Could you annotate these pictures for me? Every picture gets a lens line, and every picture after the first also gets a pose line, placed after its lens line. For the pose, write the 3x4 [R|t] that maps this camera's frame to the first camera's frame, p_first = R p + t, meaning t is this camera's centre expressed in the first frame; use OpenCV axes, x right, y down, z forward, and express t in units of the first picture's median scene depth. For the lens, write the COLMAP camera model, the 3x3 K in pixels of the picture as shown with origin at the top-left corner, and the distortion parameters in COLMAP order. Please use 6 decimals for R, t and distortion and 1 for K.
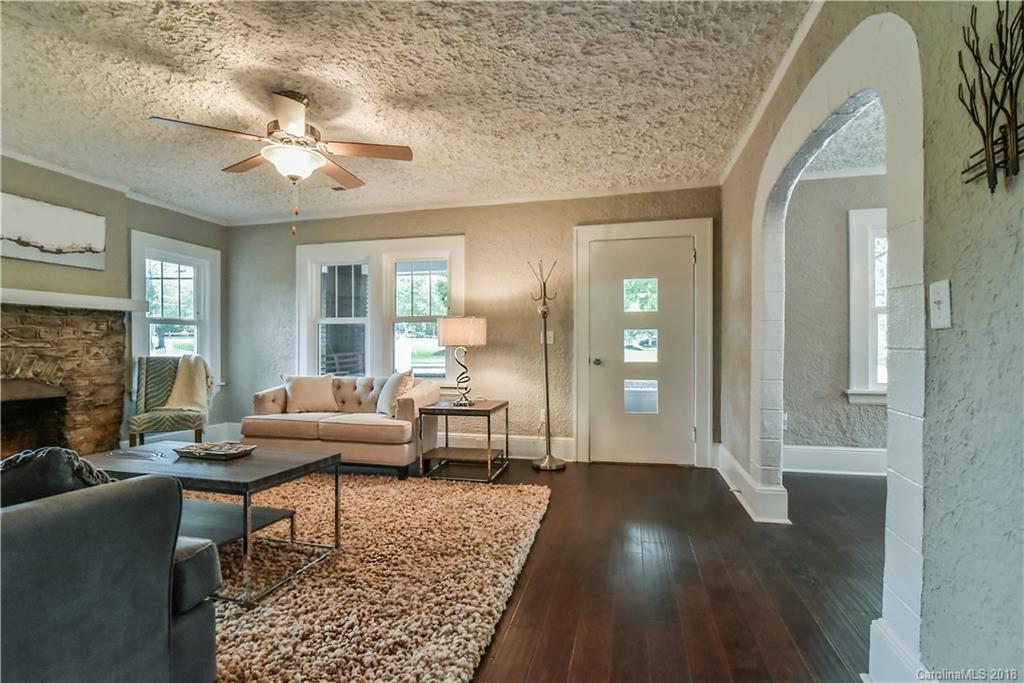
lens RADIAL K [[475.4, 0, 508.8], [0, 475.4, 346.4], [0, 0, 1]] dist [-0.016089, -0.000453]
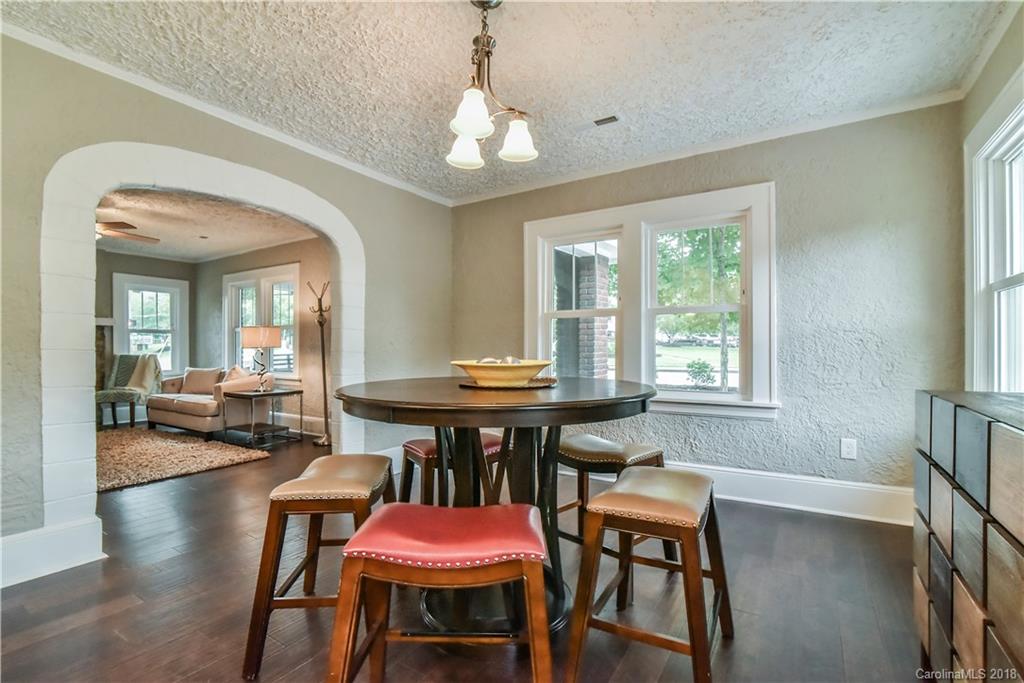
lens RADIAL K [[475.4, 0, 508.8], [0, 475.4, 346.4], [0, 0, 1]] dist [-0.016089, -0.000453]
pose [[0.942336, 0.001678, -0.334664, 0.968341], [-0.002290, 0.999996, -0.001434, -0.005316], [0.334661, 0.002117, 0.942336, -0.032325]]
